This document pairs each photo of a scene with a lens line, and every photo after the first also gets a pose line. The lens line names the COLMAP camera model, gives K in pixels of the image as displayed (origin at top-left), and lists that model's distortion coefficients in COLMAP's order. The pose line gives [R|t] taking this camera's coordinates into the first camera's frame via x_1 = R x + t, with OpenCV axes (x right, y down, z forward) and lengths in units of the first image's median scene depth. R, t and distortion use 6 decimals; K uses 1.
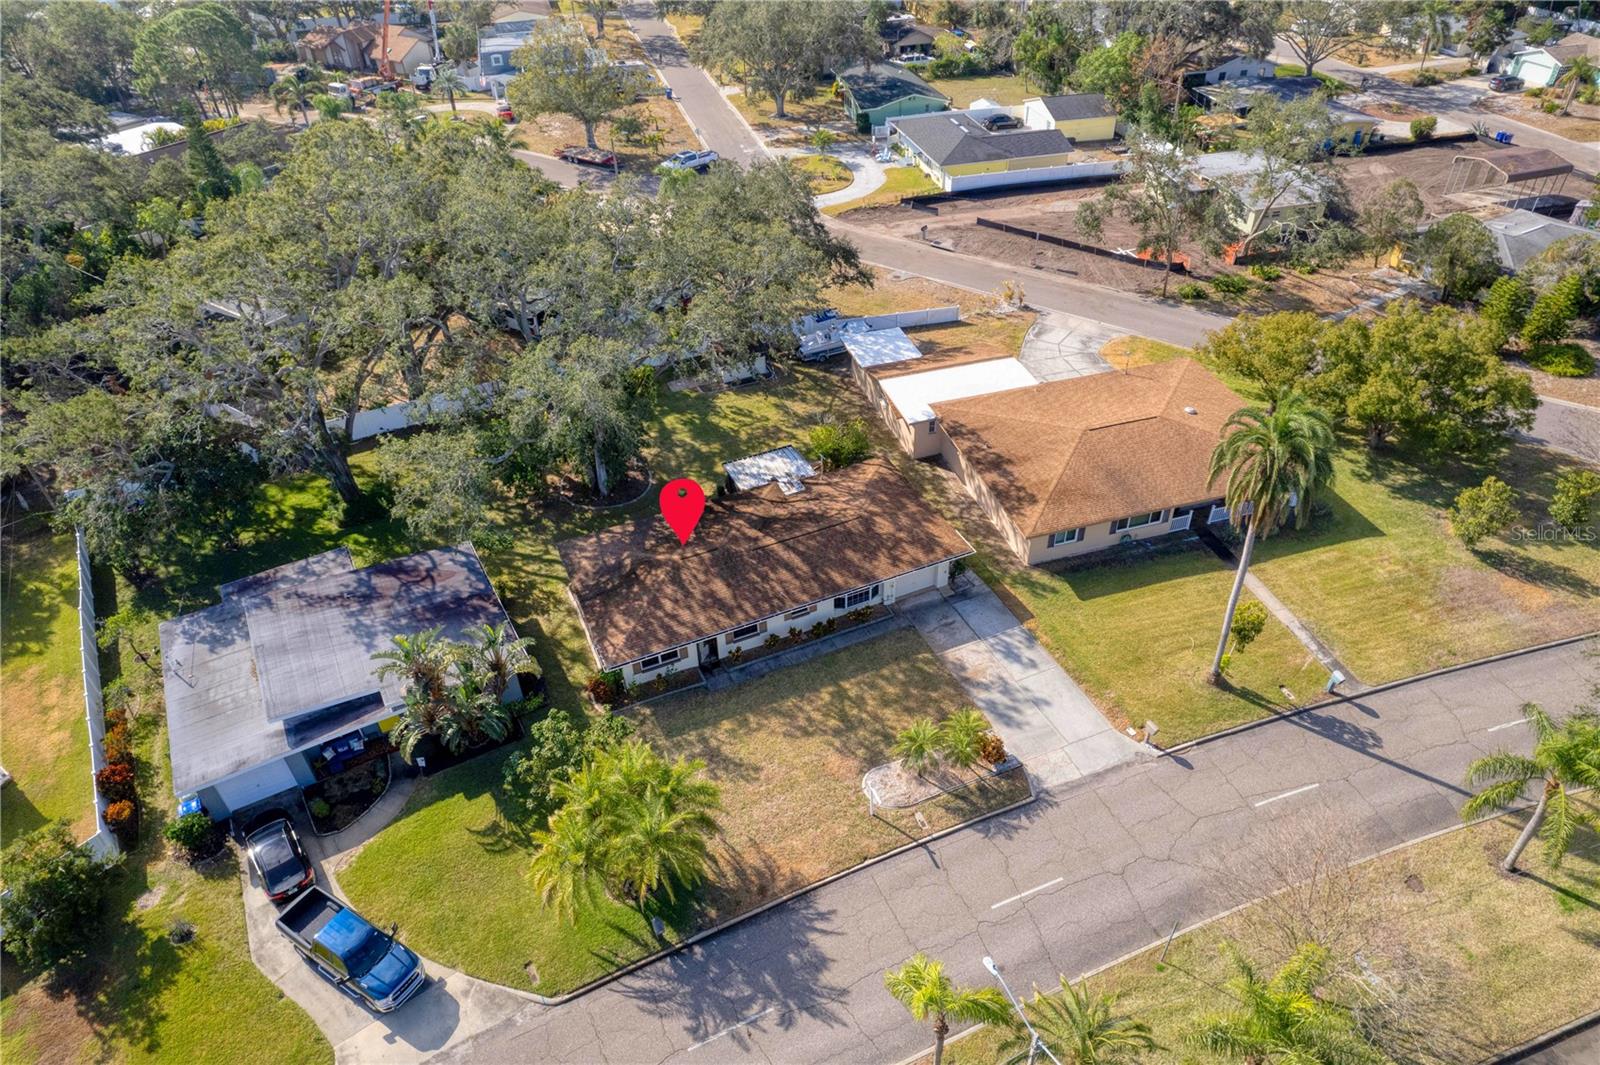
lens RADIAL K [[1022.5, 0, 807.8], [0, 1022.5, 532.9], [0, 0, 1]] dist [-0.073762, 0.063593]
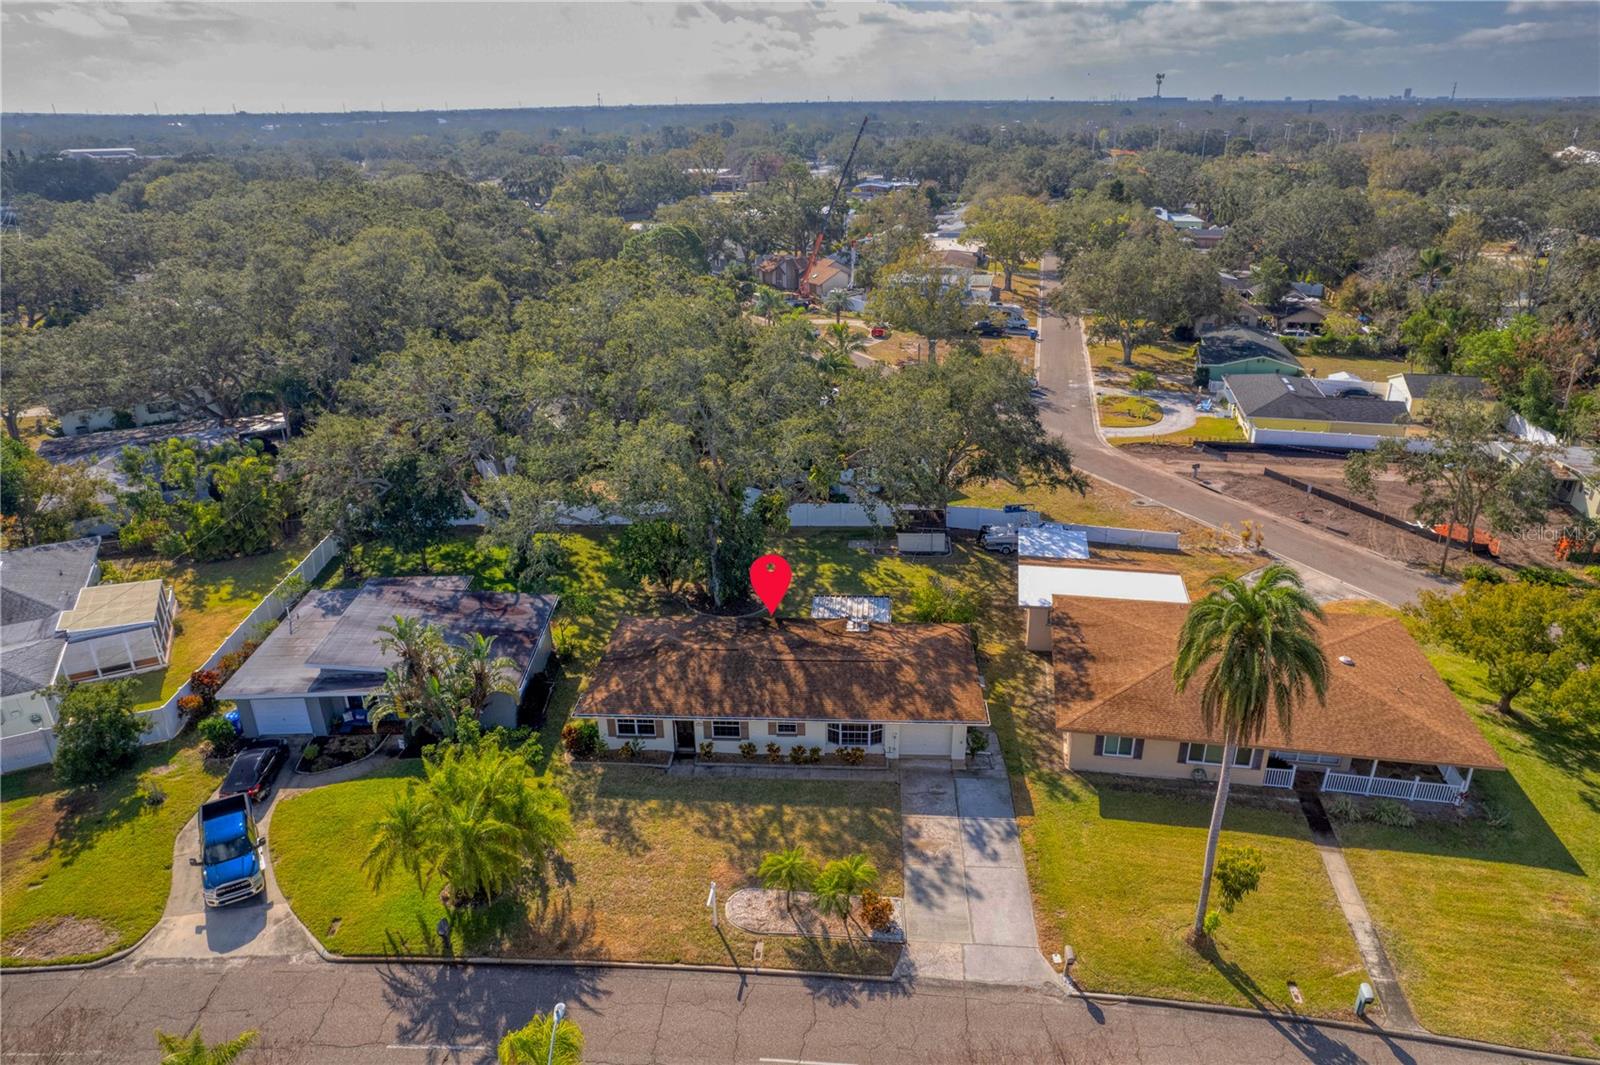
lens RADIAL K [[1022.5, 0, 813.1], [0, 1022.5, 537.3], [0, 0, 1]] dist [-0.073762, 0.063593]
pose [[0.886914, 0.190700, -0.420734, 0.351933], [-0.291512, 0.937601, -0.189539, 0.074637], [0.358336, 0.290753, 0.887163, 0.095261]]
